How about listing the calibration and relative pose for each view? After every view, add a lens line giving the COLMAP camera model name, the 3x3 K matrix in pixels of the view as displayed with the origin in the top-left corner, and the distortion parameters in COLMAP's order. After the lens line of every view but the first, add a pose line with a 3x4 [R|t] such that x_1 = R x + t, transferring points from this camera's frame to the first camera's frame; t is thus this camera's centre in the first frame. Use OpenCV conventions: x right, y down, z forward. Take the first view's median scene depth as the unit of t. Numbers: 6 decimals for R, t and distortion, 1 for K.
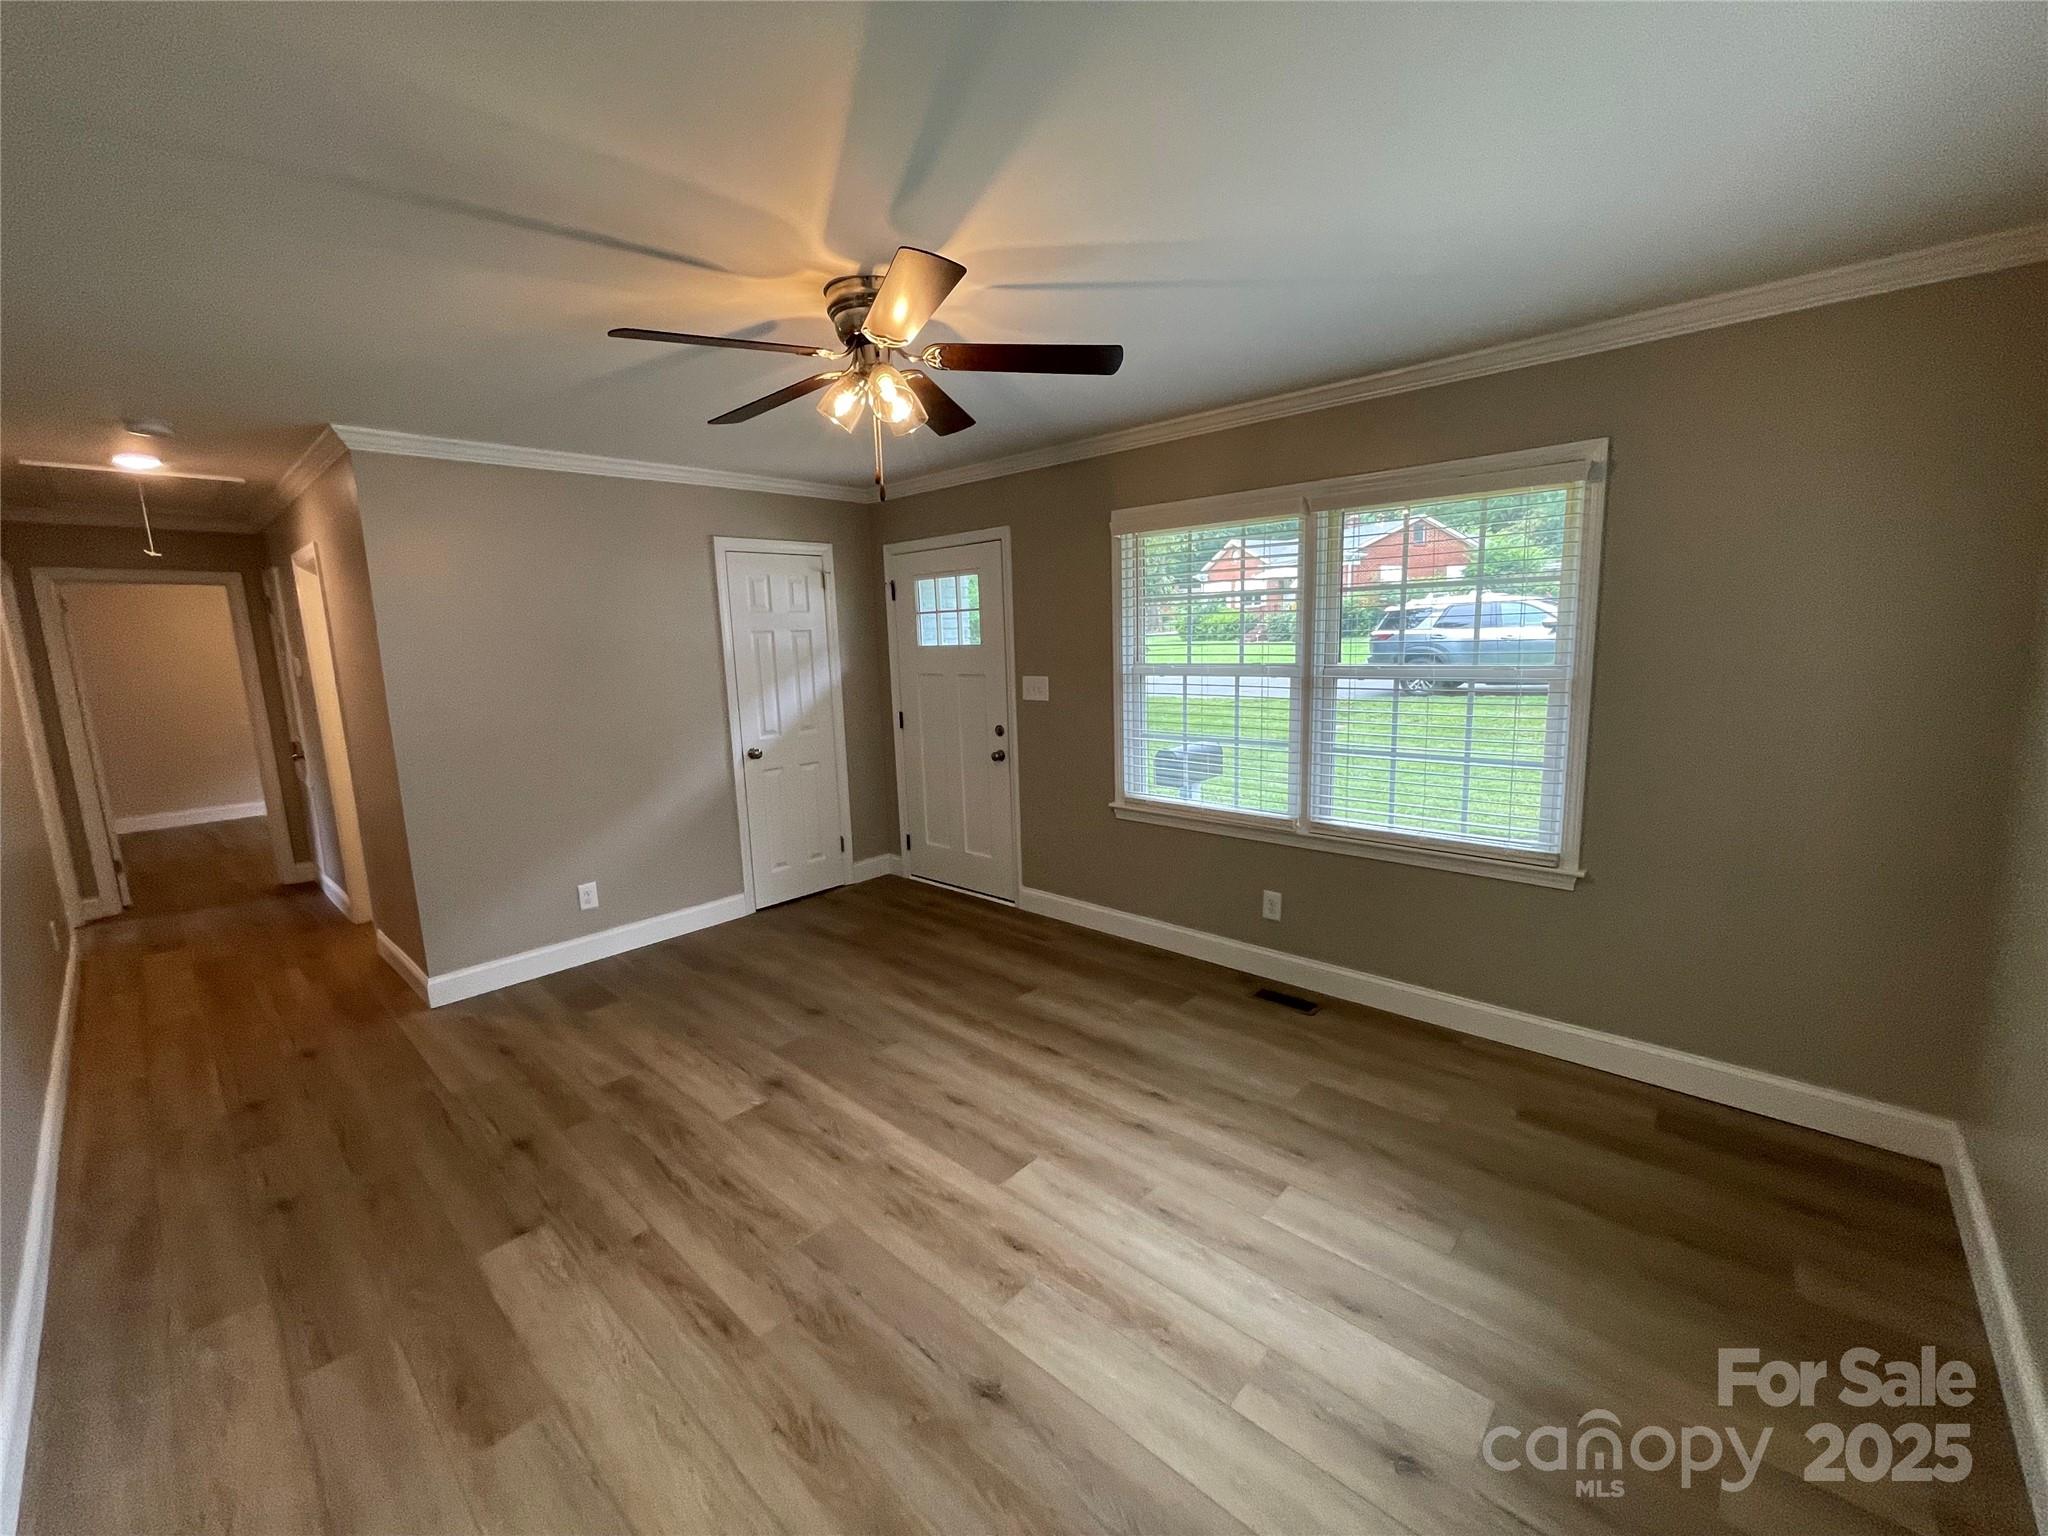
lens RADIAL K [[830.7, 0, 1009.7], [0, 830.7, 767.3], [0, 0, 1]] dist [-0.001939, 0.000109]
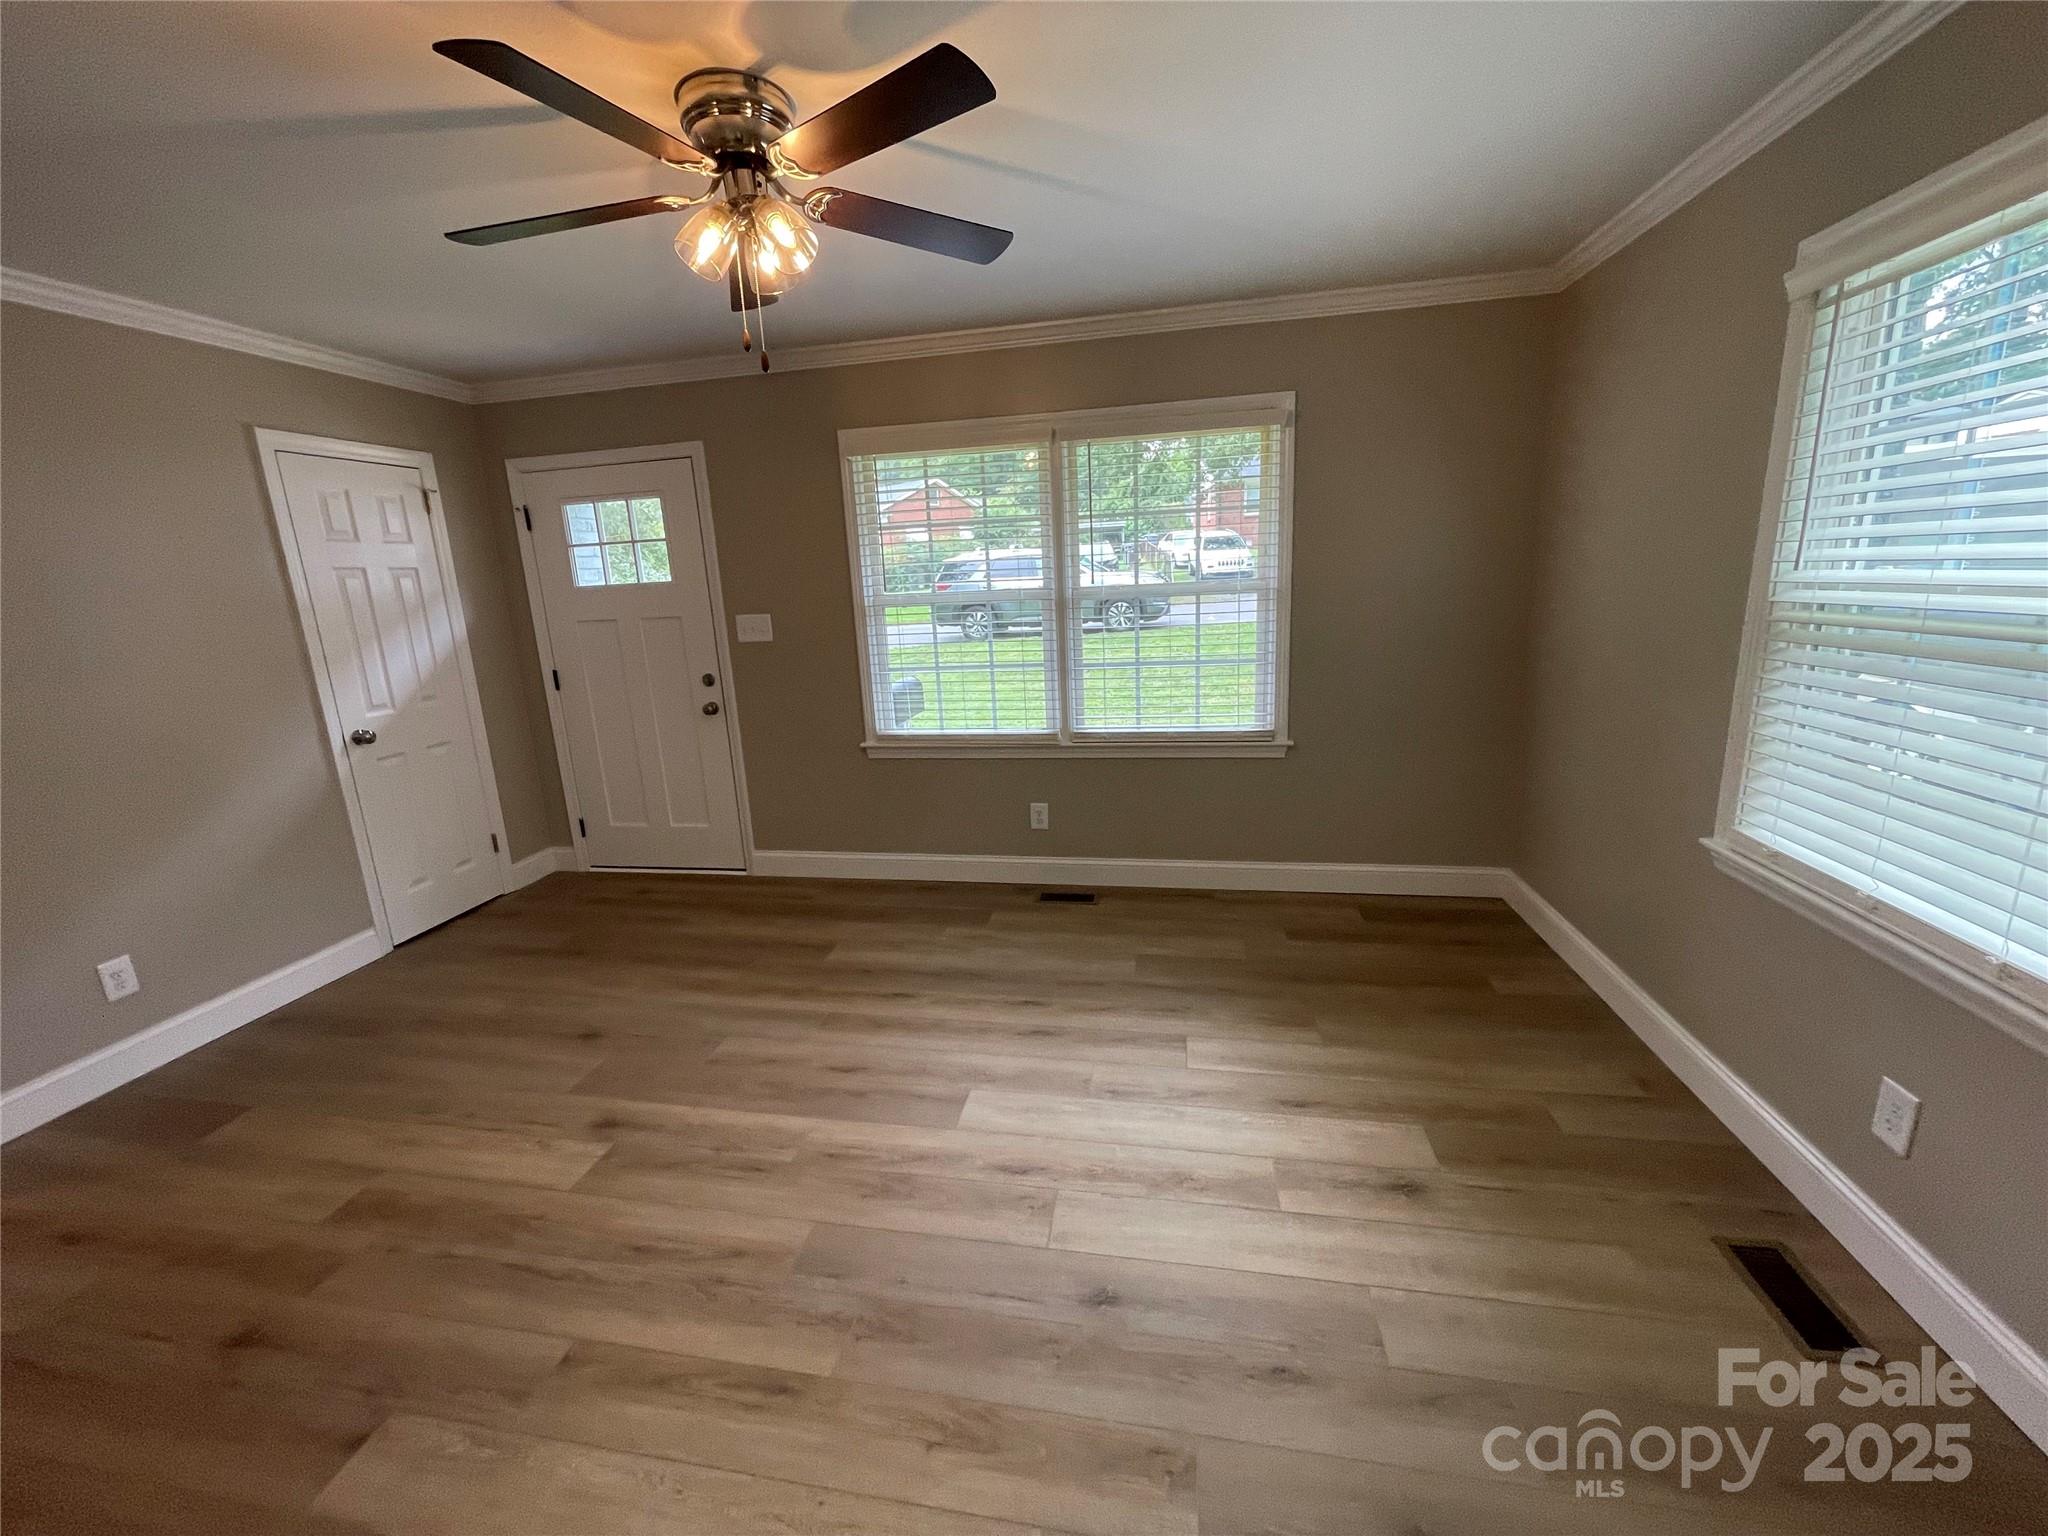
lens RADIAL K [[830.7, 0, 1009.7], [0, 830.7, 767.3], [0, 0, 1]] dist [-0.001939, 0.000109]
pose [[0.848625, -0.129076, 0.513006, -0.280754], [0.105330, 0.991586, 0.075252, 0.020519], [-0.518403, -0.009826, 0.855080, 0.112643]]
